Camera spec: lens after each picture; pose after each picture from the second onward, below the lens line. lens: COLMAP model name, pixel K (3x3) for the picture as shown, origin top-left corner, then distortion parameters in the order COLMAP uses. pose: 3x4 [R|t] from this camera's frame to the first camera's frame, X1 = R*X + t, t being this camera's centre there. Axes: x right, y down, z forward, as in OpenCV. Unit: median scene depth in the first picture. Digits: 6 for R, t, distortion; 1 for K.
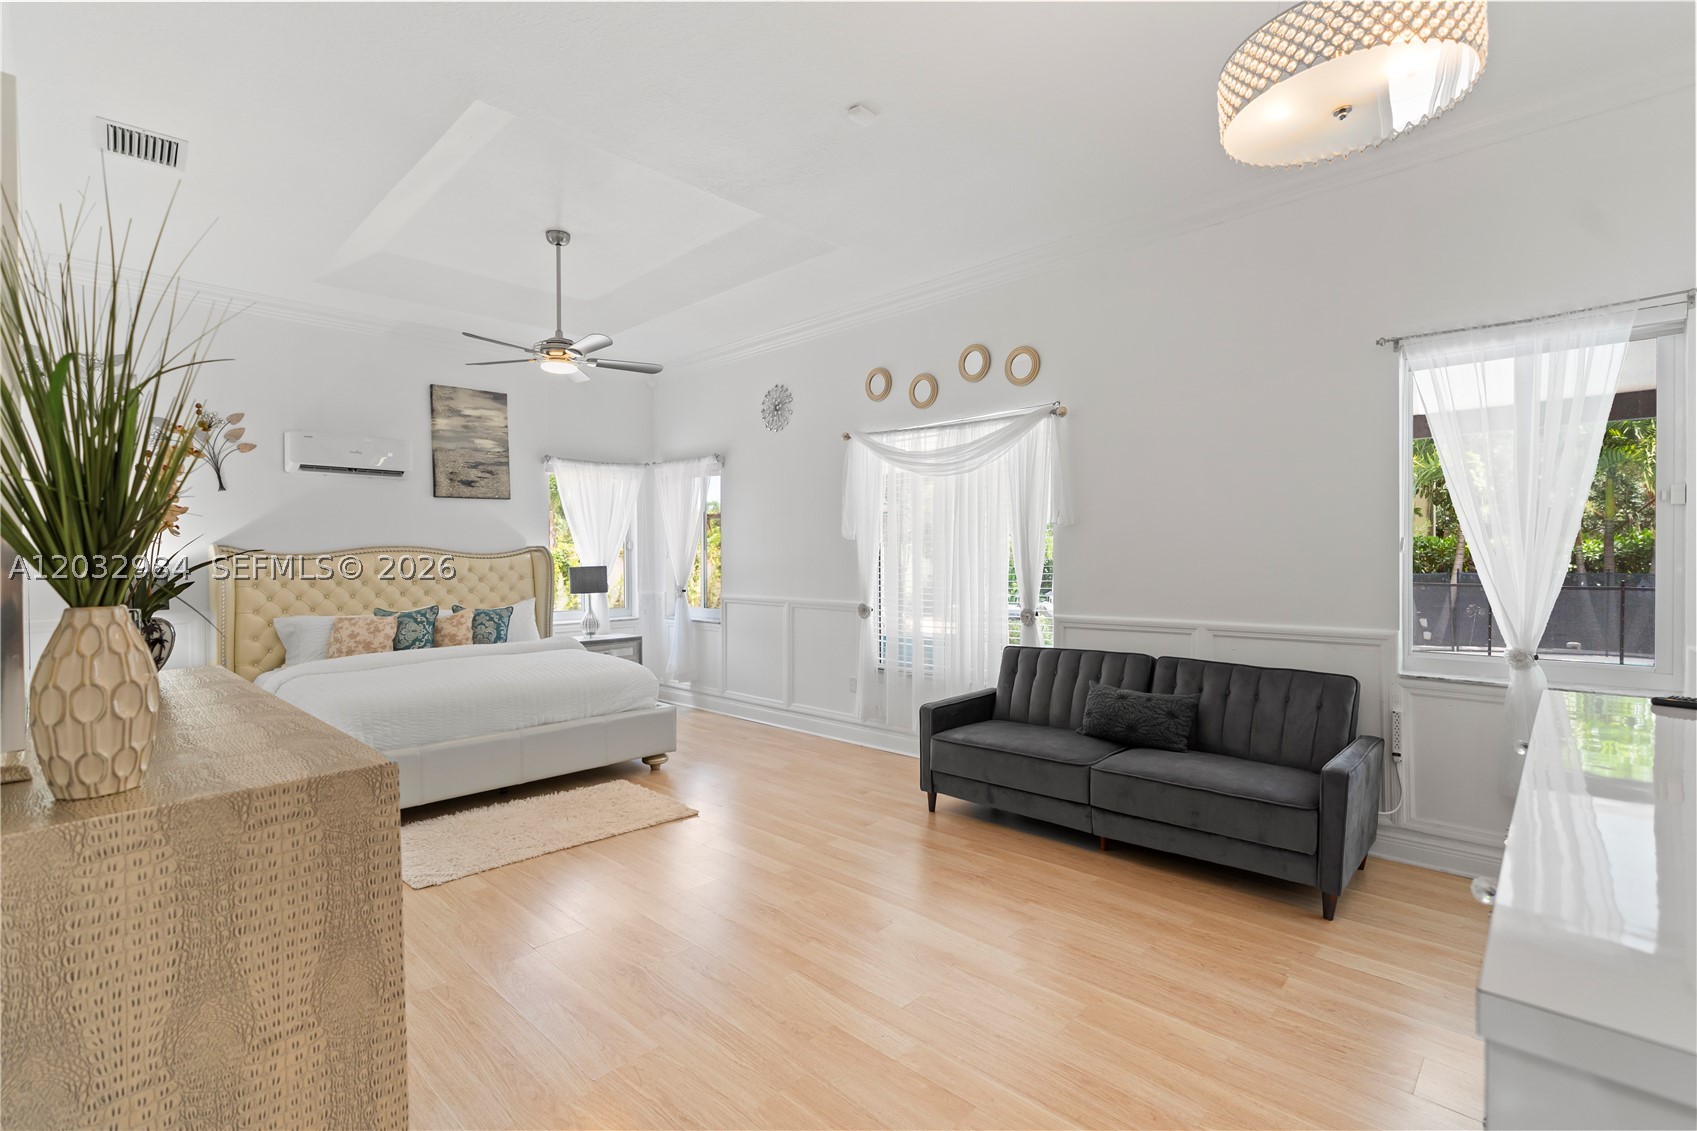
lens RADIAL K [[769.4, 0, 853.5], [0, 769.4, 566.9], [0, 0, 1]] dist [-0.003513, 0.003984]
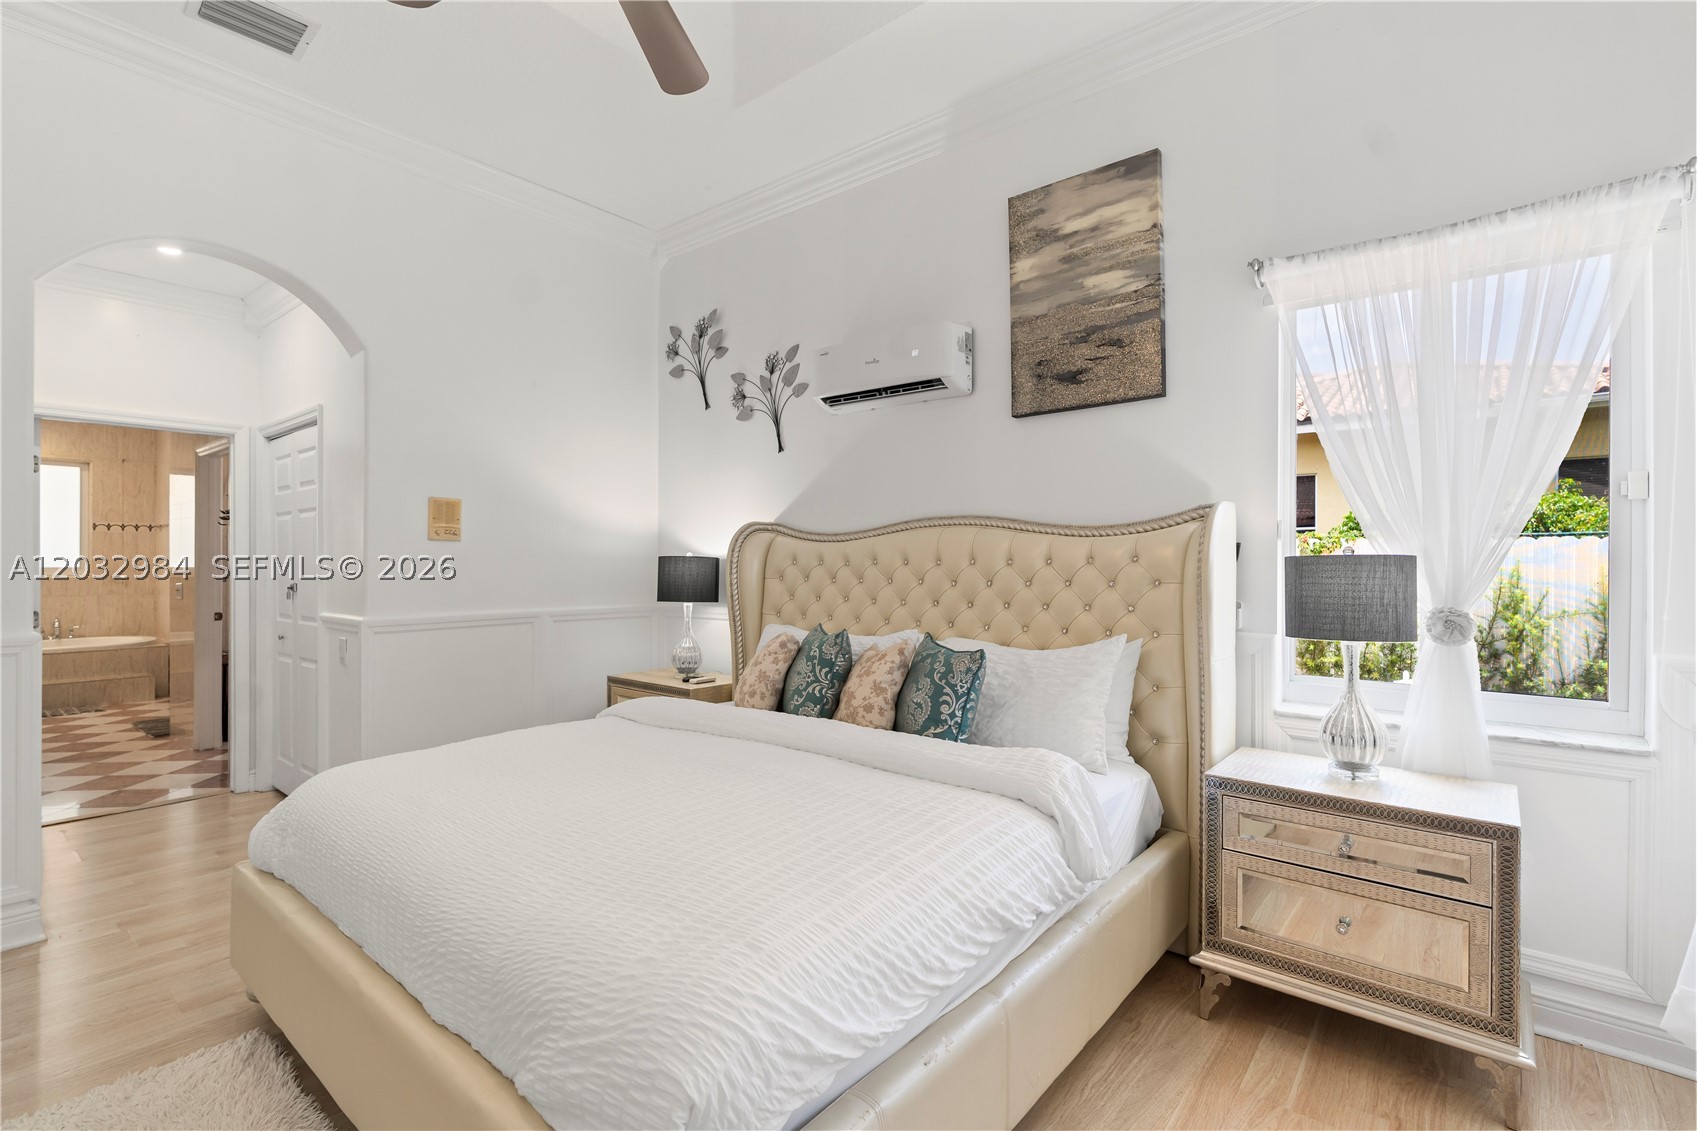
lens RADIAL K [[769.4, 0, 853.5], [0, 769.4, 553.4], [0, 0, 1]] dist [-0.003513, 0.003984]
pose [[0.128702, -0.003345, -0.991678, -0.053844], [-0.007784, 0.999960, -0.004383, 0.001801], [0.991653, 0.008284, 0.128671, 0.810791]]
